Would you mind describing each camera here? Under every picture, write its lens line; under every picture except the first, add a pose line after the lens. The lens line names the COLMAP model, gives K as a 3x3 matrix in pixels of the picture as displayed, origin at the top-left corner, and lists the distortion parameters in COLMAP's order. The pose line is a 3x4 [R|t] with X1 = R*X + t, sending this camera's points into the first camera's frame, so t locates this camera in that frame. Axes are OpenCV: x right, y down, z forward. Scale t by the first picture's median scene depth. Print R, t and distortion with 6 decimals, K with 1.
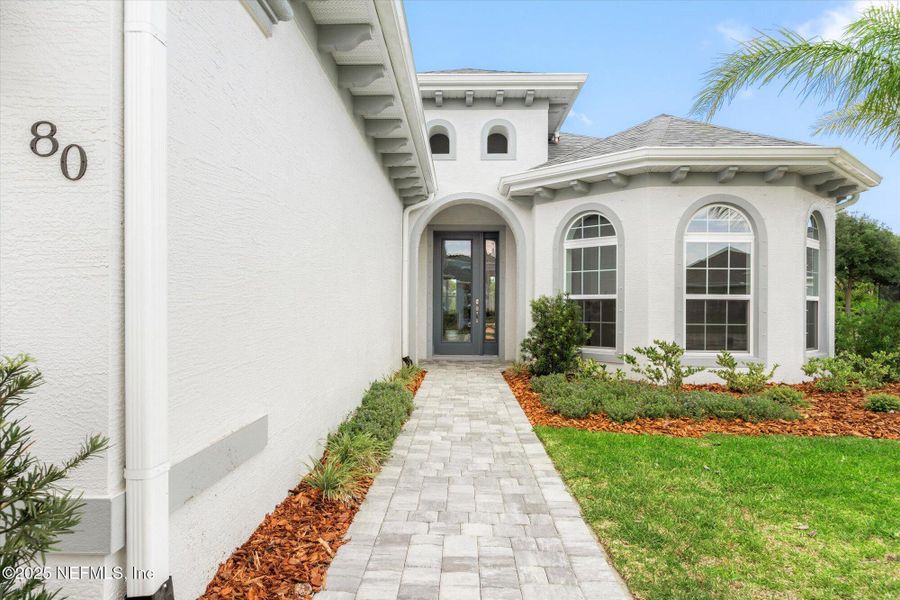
lens RADIAL K [[600.3, 0, 445.4], [0, 600.3, 298.5], [0, 0, 1]] dist [0.027636, 0.002540]
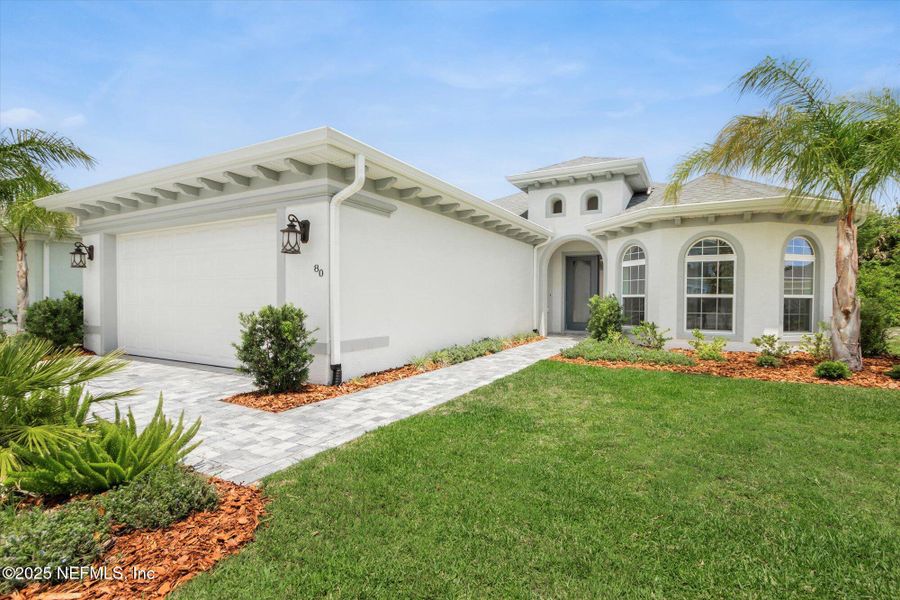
lens RADIAL K [[432.2, 0, 453.1], [0, 432.2, 306.4], [0, 0, 1]] dist [0.004906, -0.000732]
pose [[0.884068, 0.008777, -0.467277, 0.364958], [0.004640, 0.999610, 0.027555, -0.008876], [0.467336, -0.026529, 0.883682, -0.294657]]
